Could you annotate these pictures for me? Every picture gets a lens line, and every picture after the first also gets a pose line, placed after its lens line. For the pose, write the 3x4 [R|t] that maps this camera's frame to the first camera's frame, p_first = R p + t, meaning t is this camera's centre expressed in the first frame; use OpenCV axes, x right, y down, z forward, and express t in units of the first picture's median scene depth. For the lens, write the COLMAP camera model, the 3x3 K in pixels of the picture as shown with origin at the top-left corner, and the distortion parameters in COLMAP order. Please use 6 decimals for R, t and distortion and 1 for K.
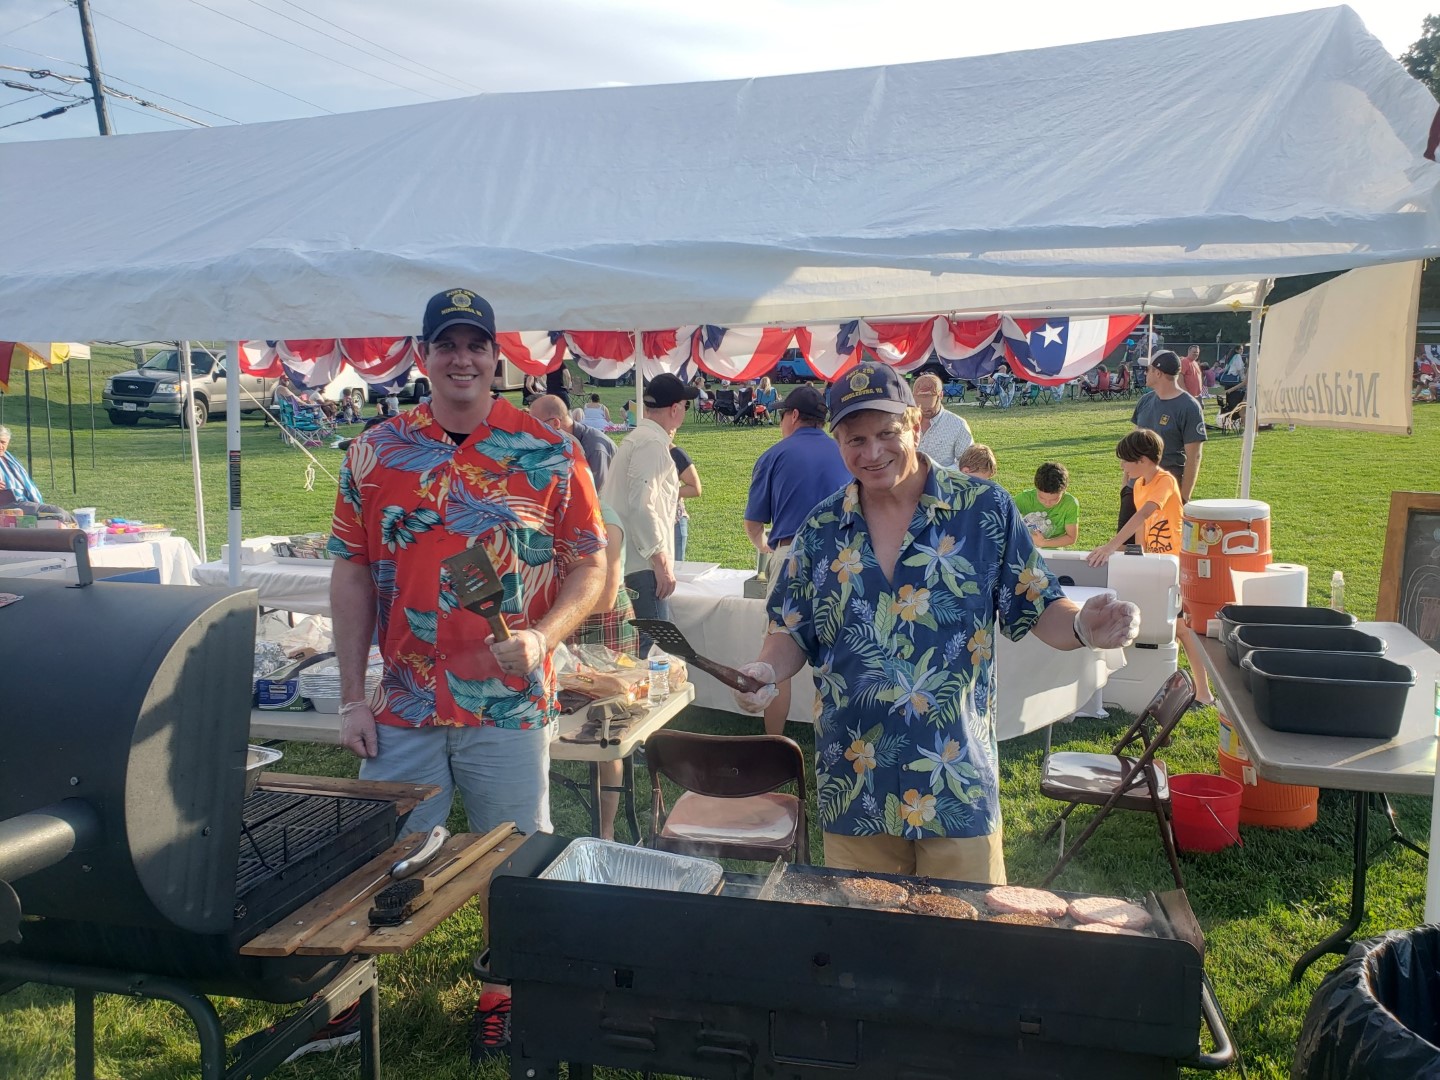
lens RADIAL K [[1145.8, 0, 724.9], [0, 1145.8, 533.9], [0, 0, 1]] dist [0.023607, -0.009062]
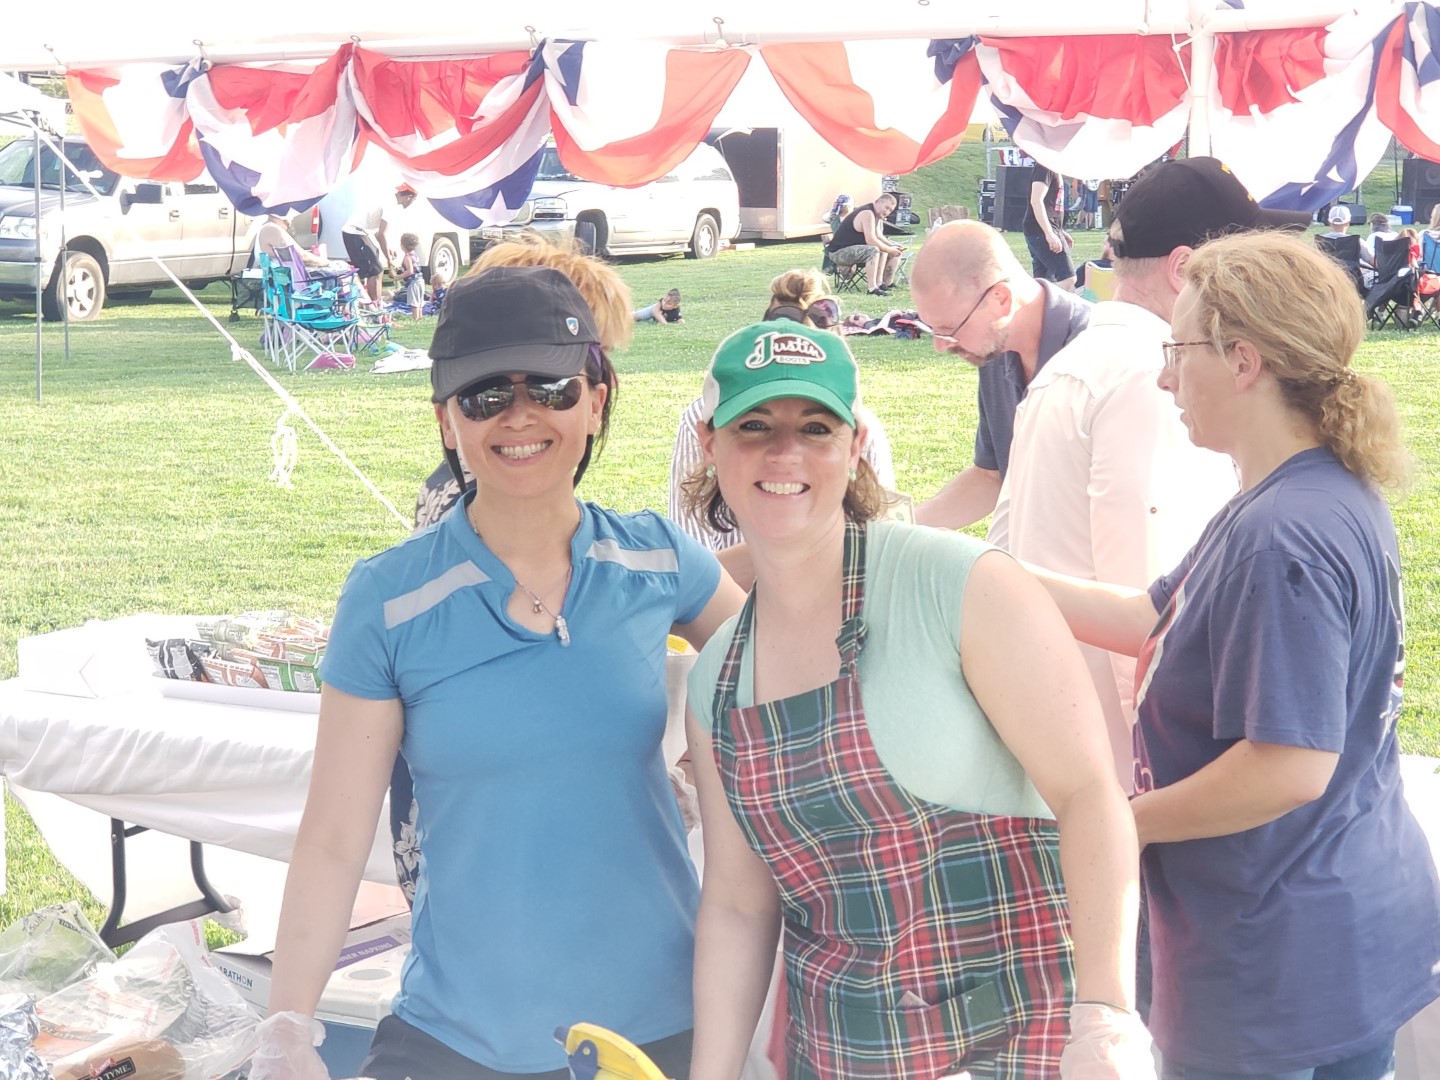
lens RADIAL K [[2171.5, 0, 720.0], [0, 2171.5, 540.0], [0, 0, 1]] dist [0.117022, -0.015911]
pose [[0.977909, 0.030310, -0.206823, -0.075920], [-0.030082, 0.999538, 0.004247, -0.029654], [0.206856, 0.002069, 0.978369, 0.352570]]
